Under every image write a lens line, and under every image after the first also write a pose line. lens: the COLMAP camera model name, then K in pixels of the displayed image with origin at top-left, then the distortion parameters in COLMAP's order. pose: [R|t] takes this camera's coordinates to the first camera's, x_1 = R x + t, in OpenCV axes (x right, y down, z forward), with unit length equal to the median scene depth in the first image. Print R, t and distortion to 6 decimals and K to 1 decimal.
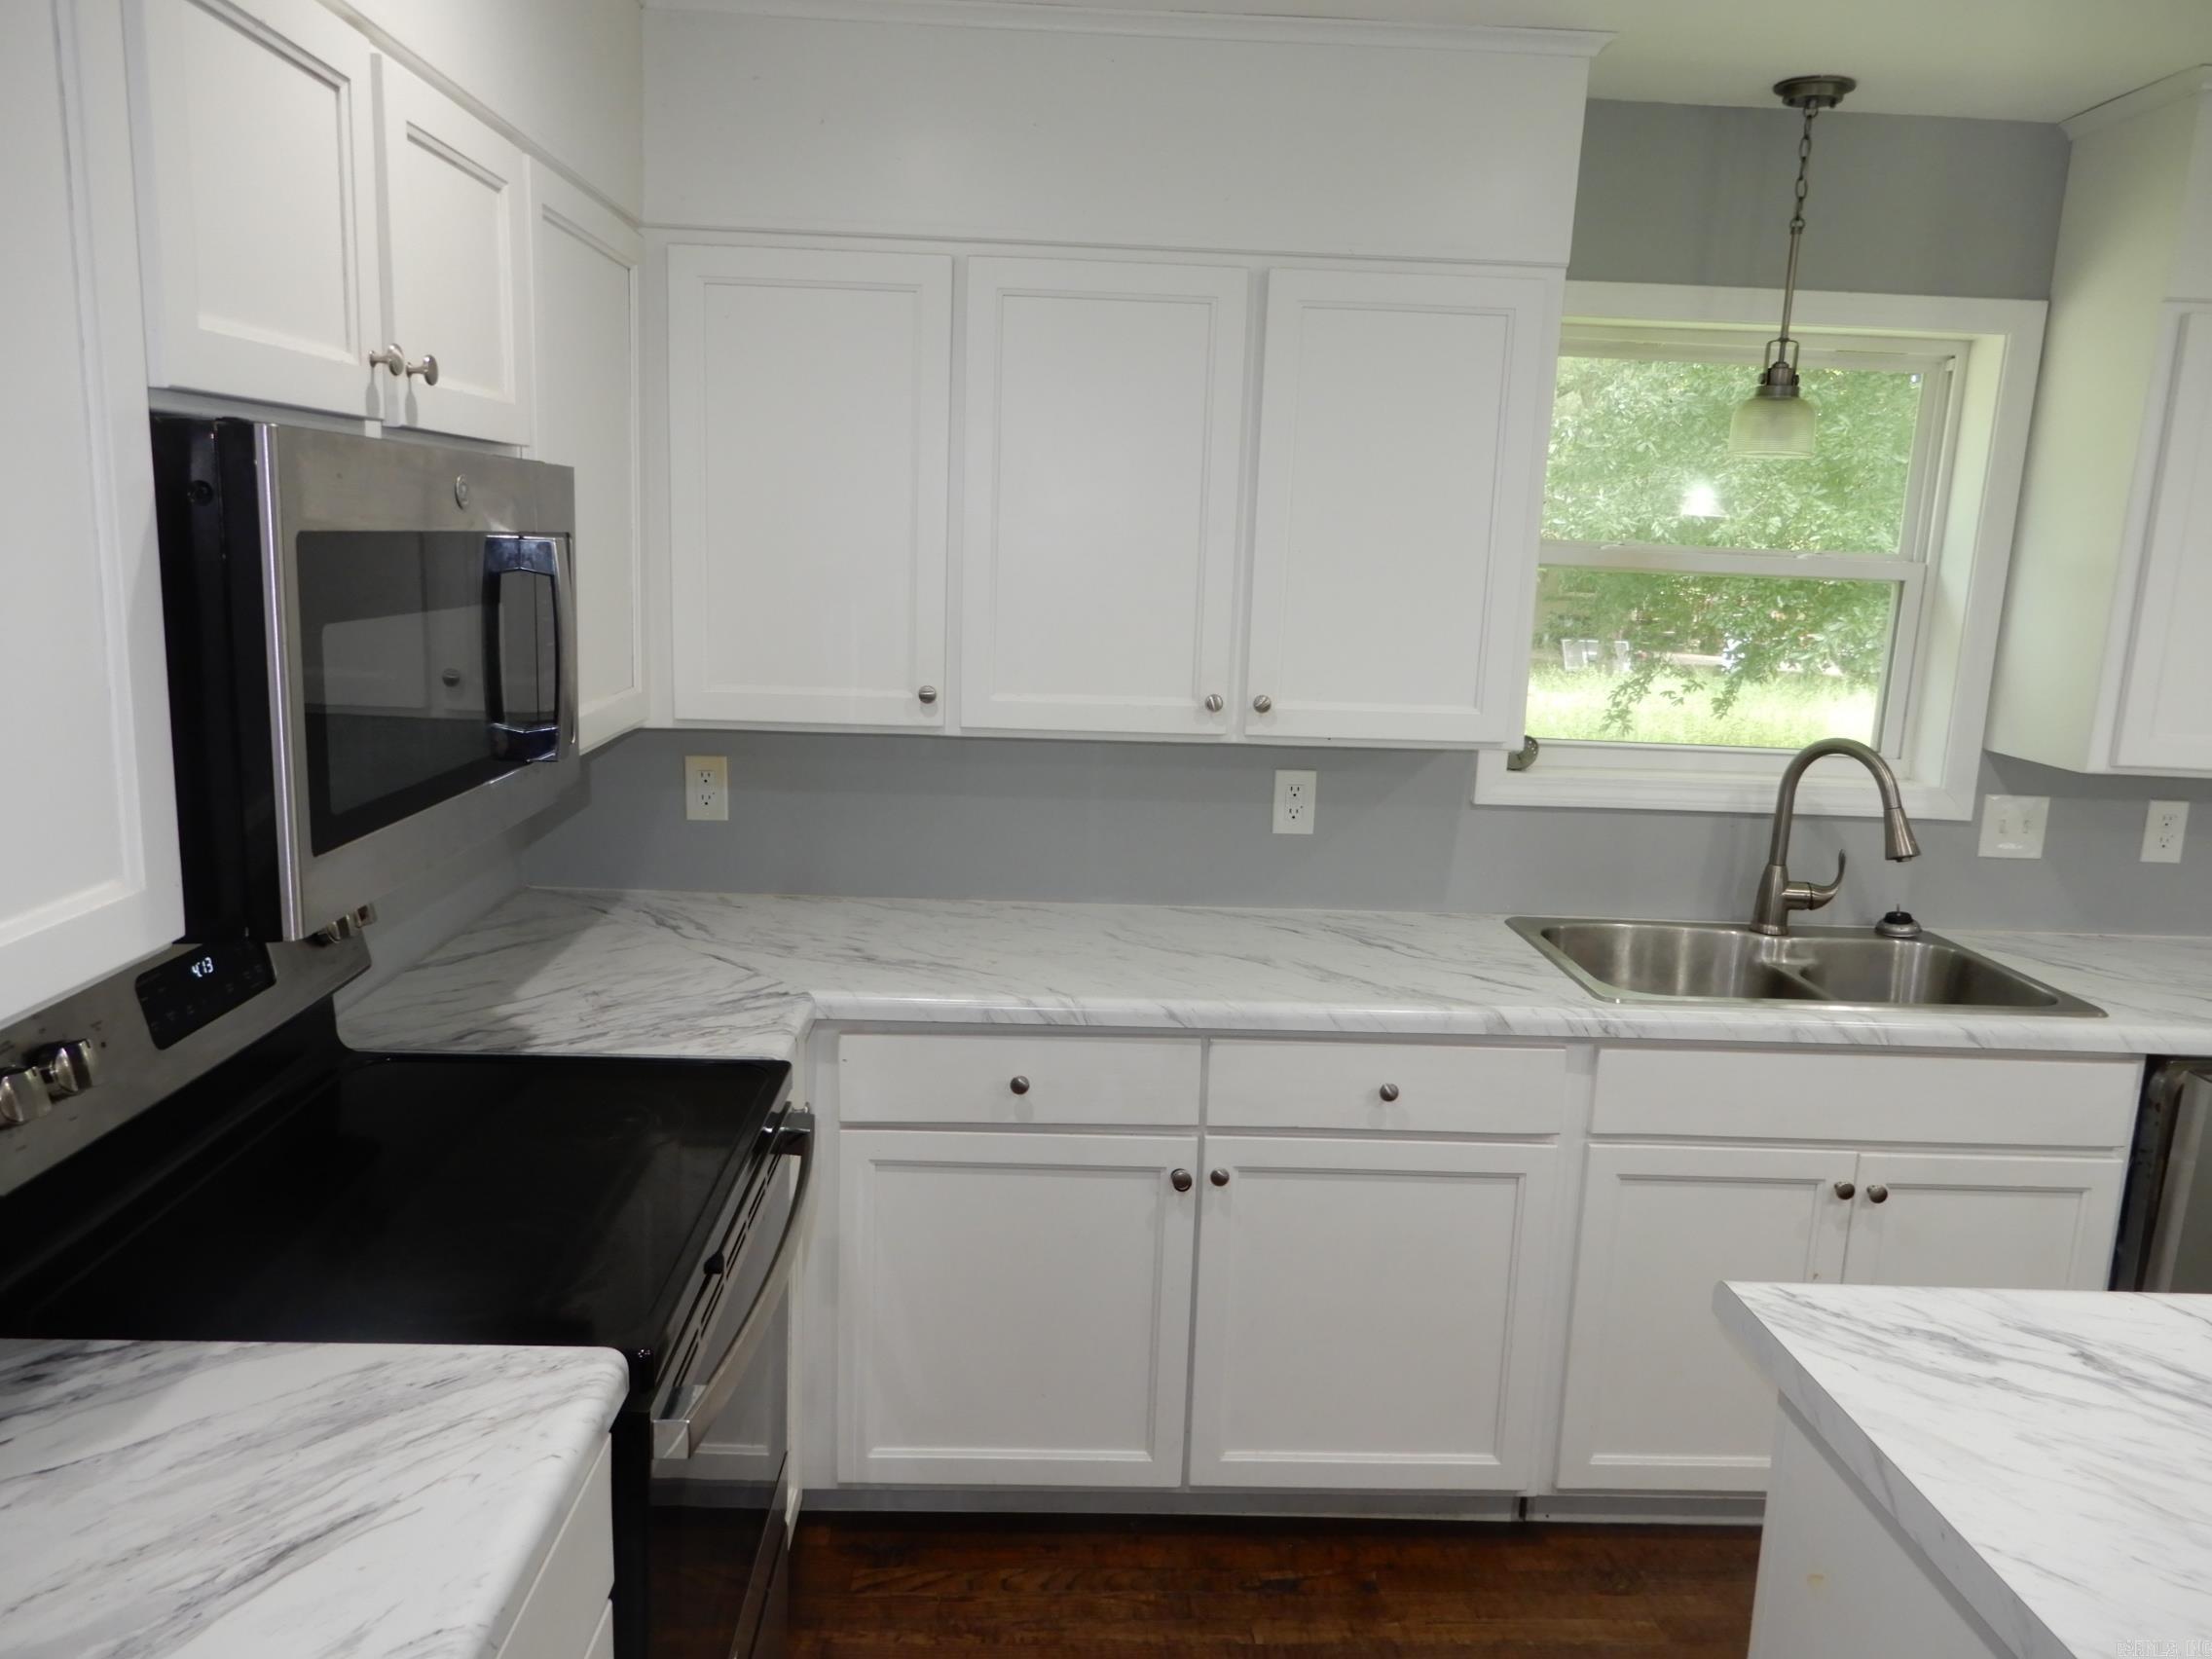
lens RADIAL K [[1582.4, 0, 1113.6], [0, 1582.4, 818.1], [0, 0, 1]] dist [0.009393, -0.005125]
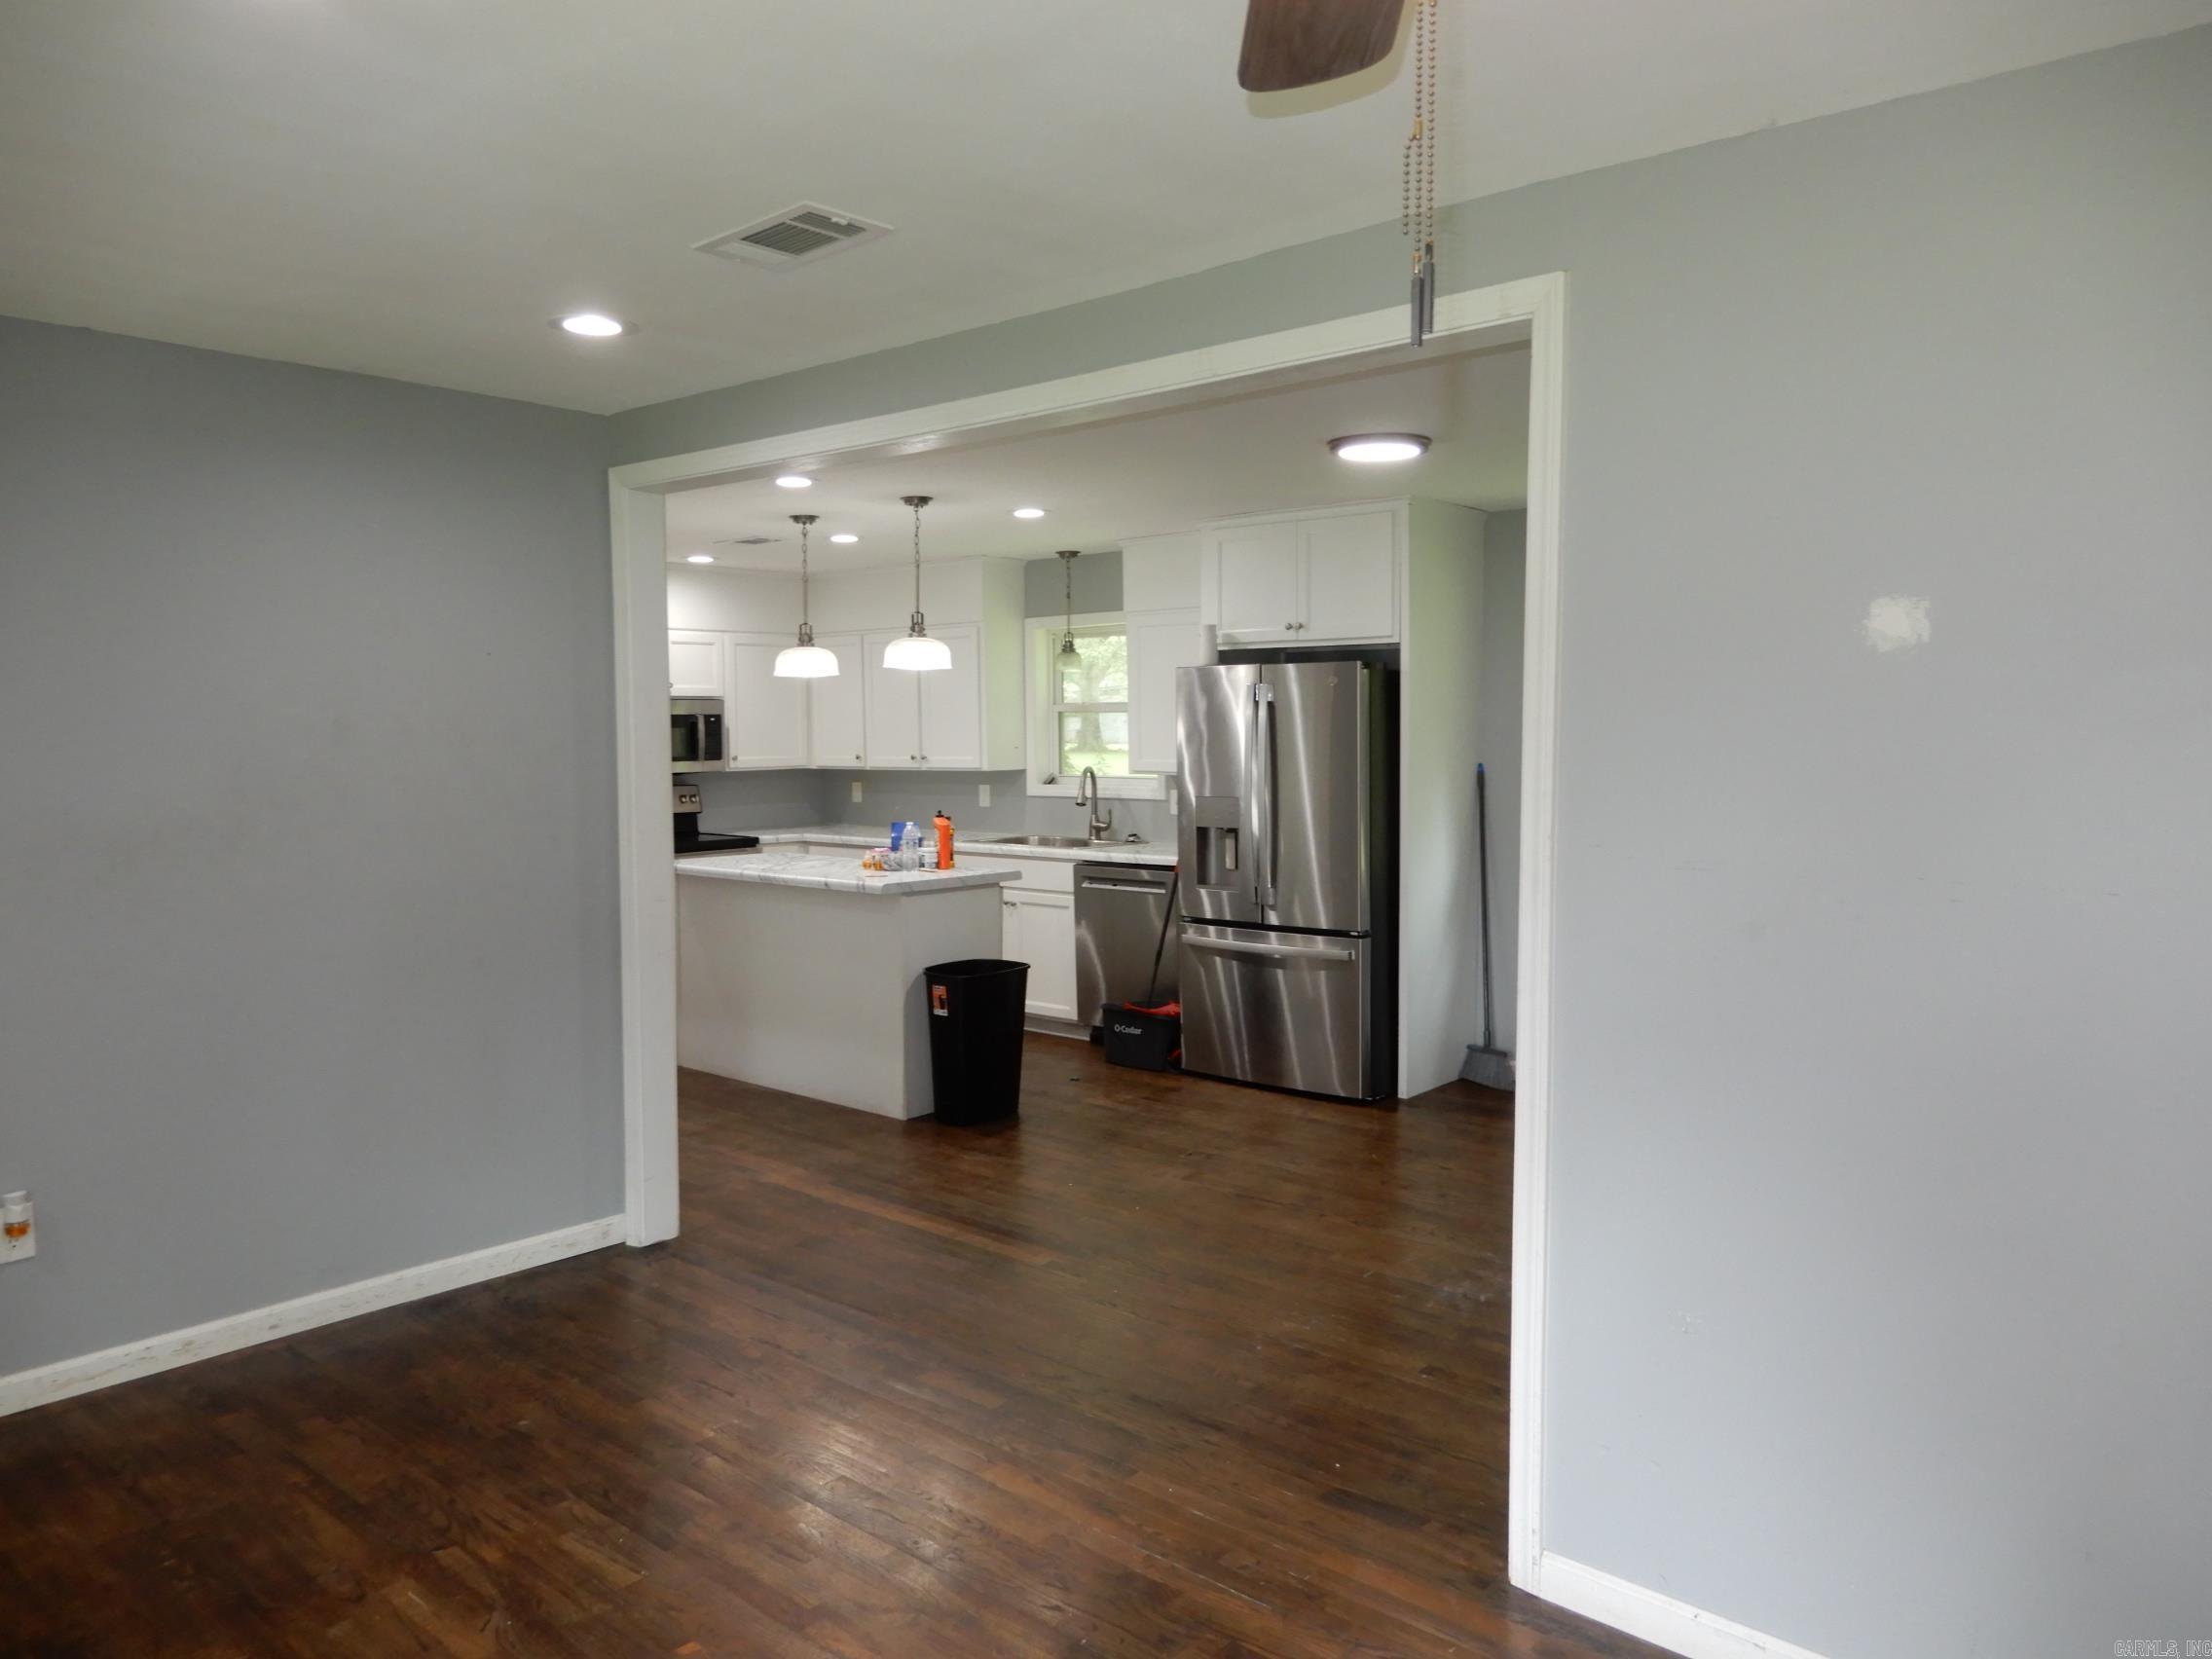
lens RADIAL K [[1582.4, 0, 1103.0], [0, 1582.4, 823.3], [0, 0, 1]] dist [0.009393, -0.005125]
pose [[0.711299, 0.000399, -0.702890, 2.563670], [-0.089501, 0.991911, -0.090009, 0.314648], [0.697168, 0.126933, 0.705581, -1.002695]]
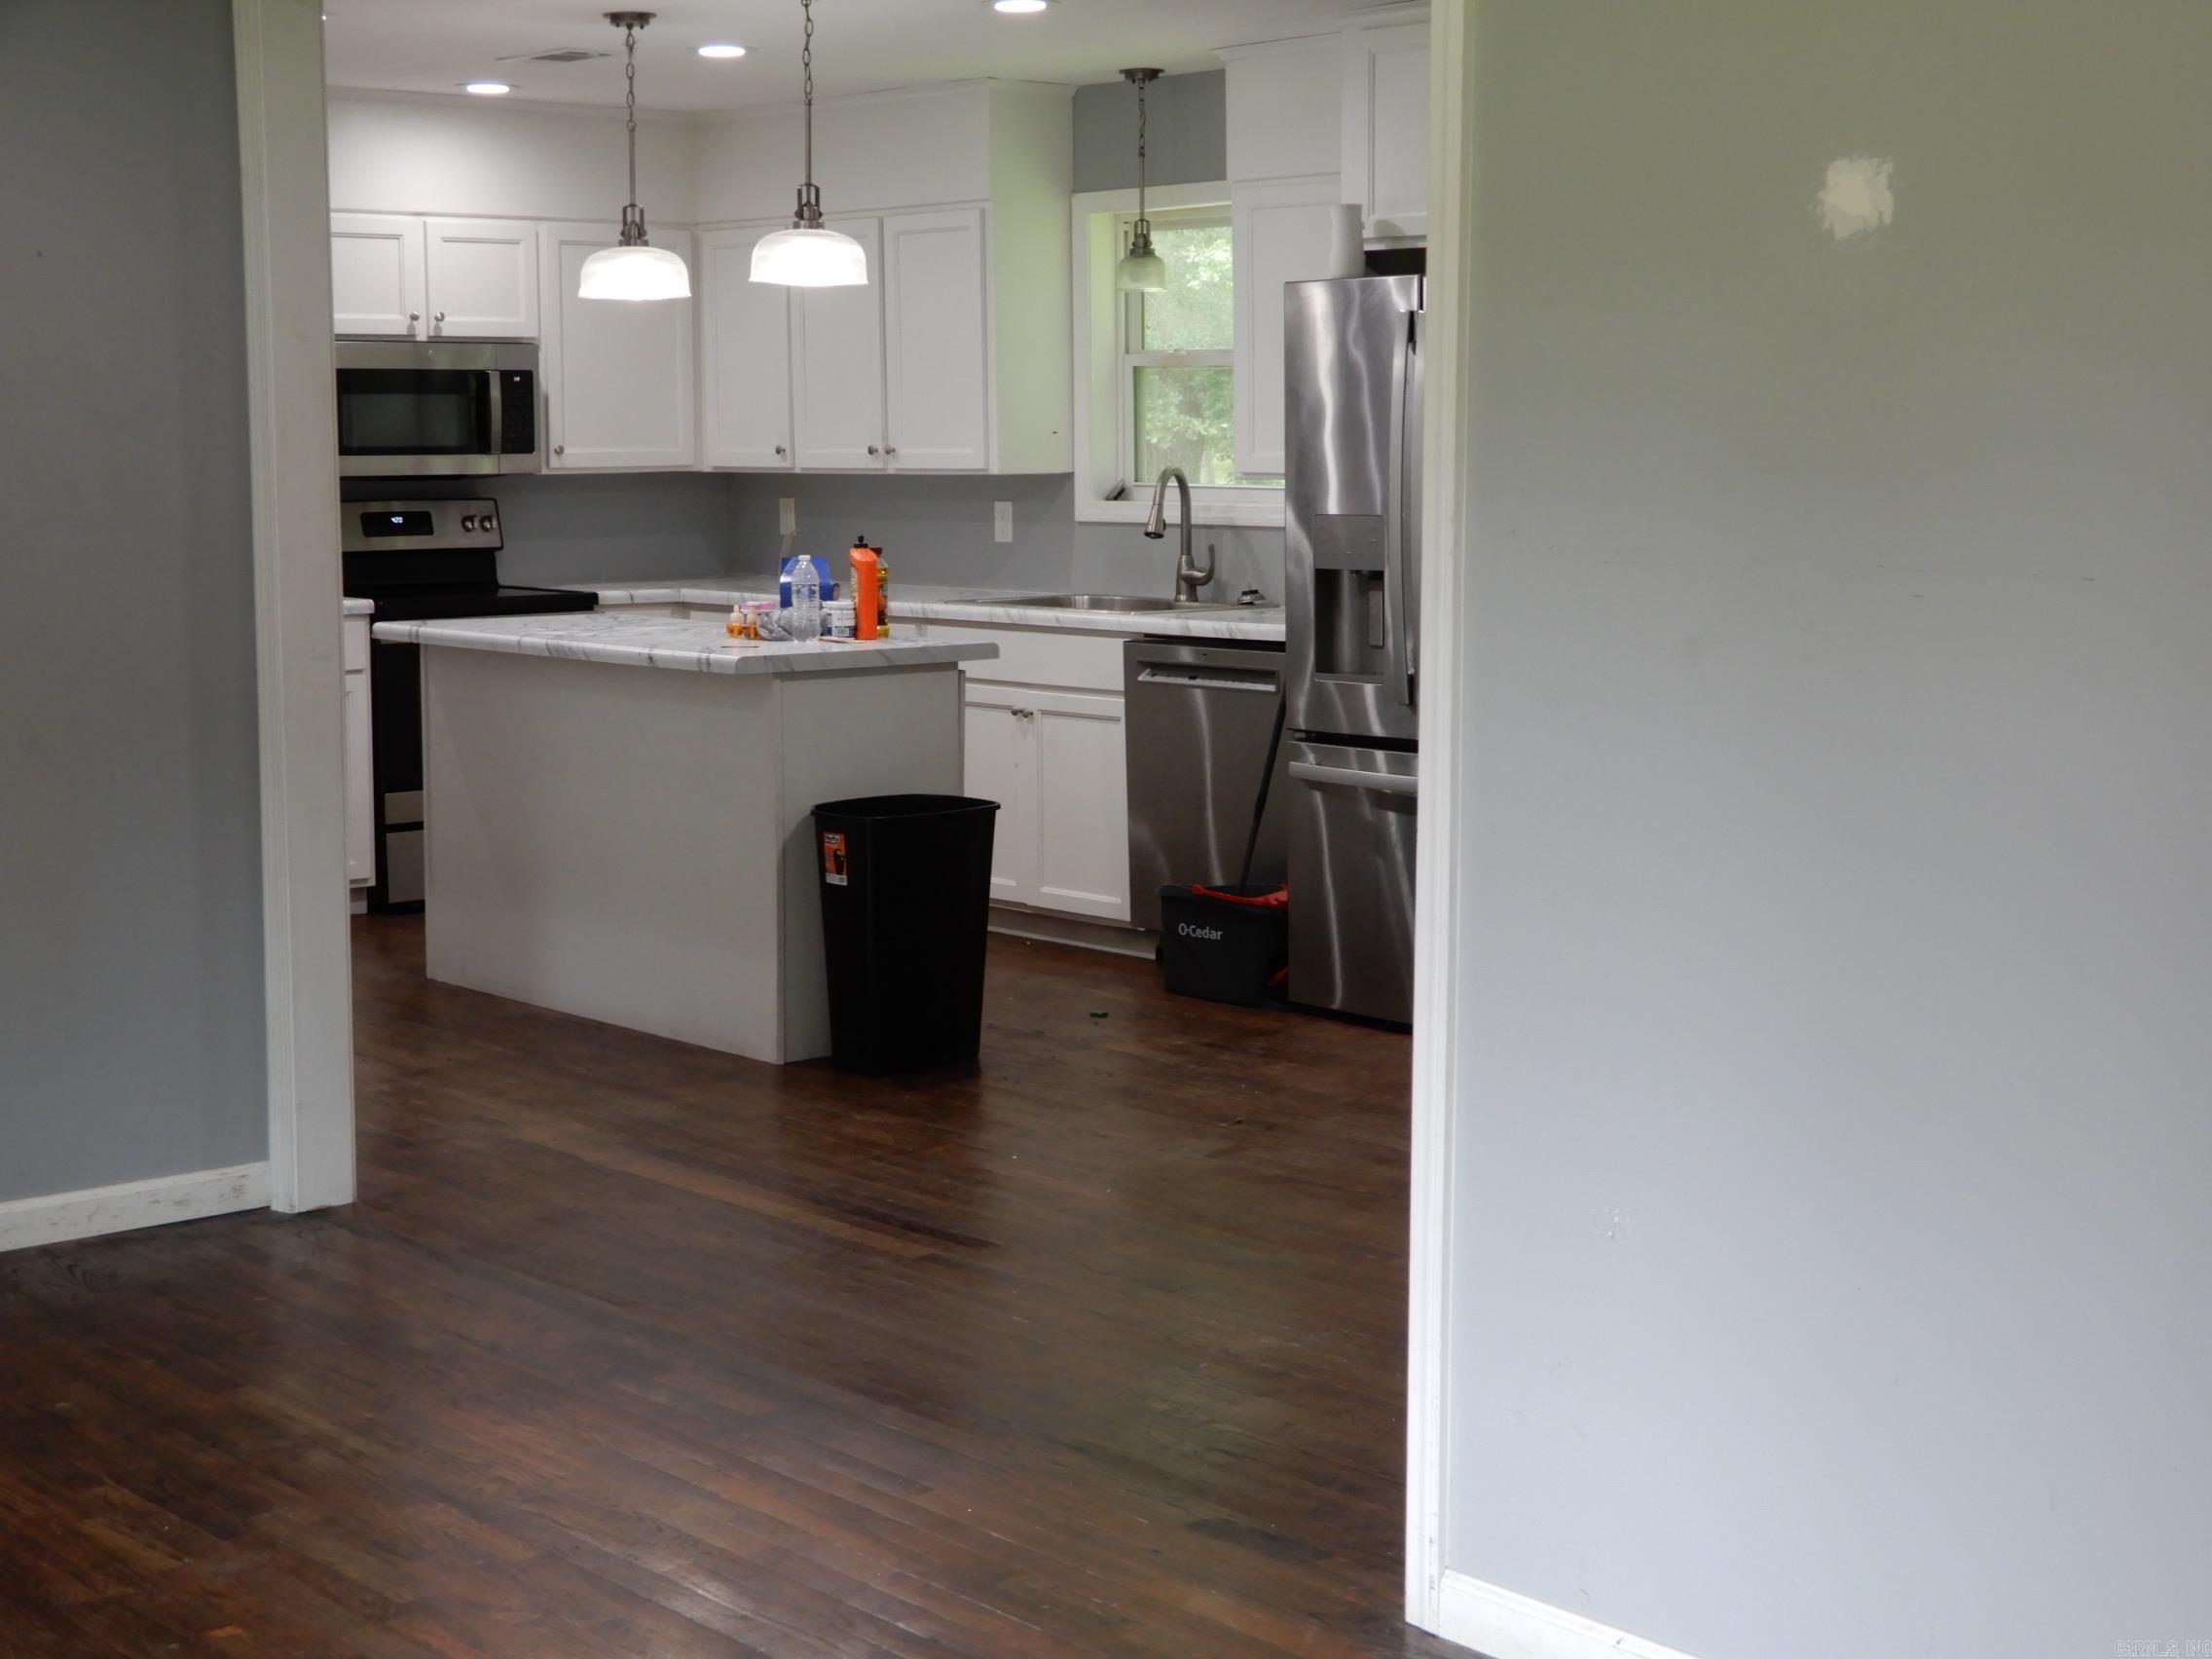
lens RADIAL K [[3278.7, 0, 1087.8], [0, 3278.7, 814.1], [0, 0, 1]] dist [0.020346, 0.000000]
pose [[0.623509, 0.053136, -0.780009, 3.046861], [-0.110274, 0.993691, -0.020456, 0.377000], [0.774000, 0.098769, 0.625434, -1.080072]]
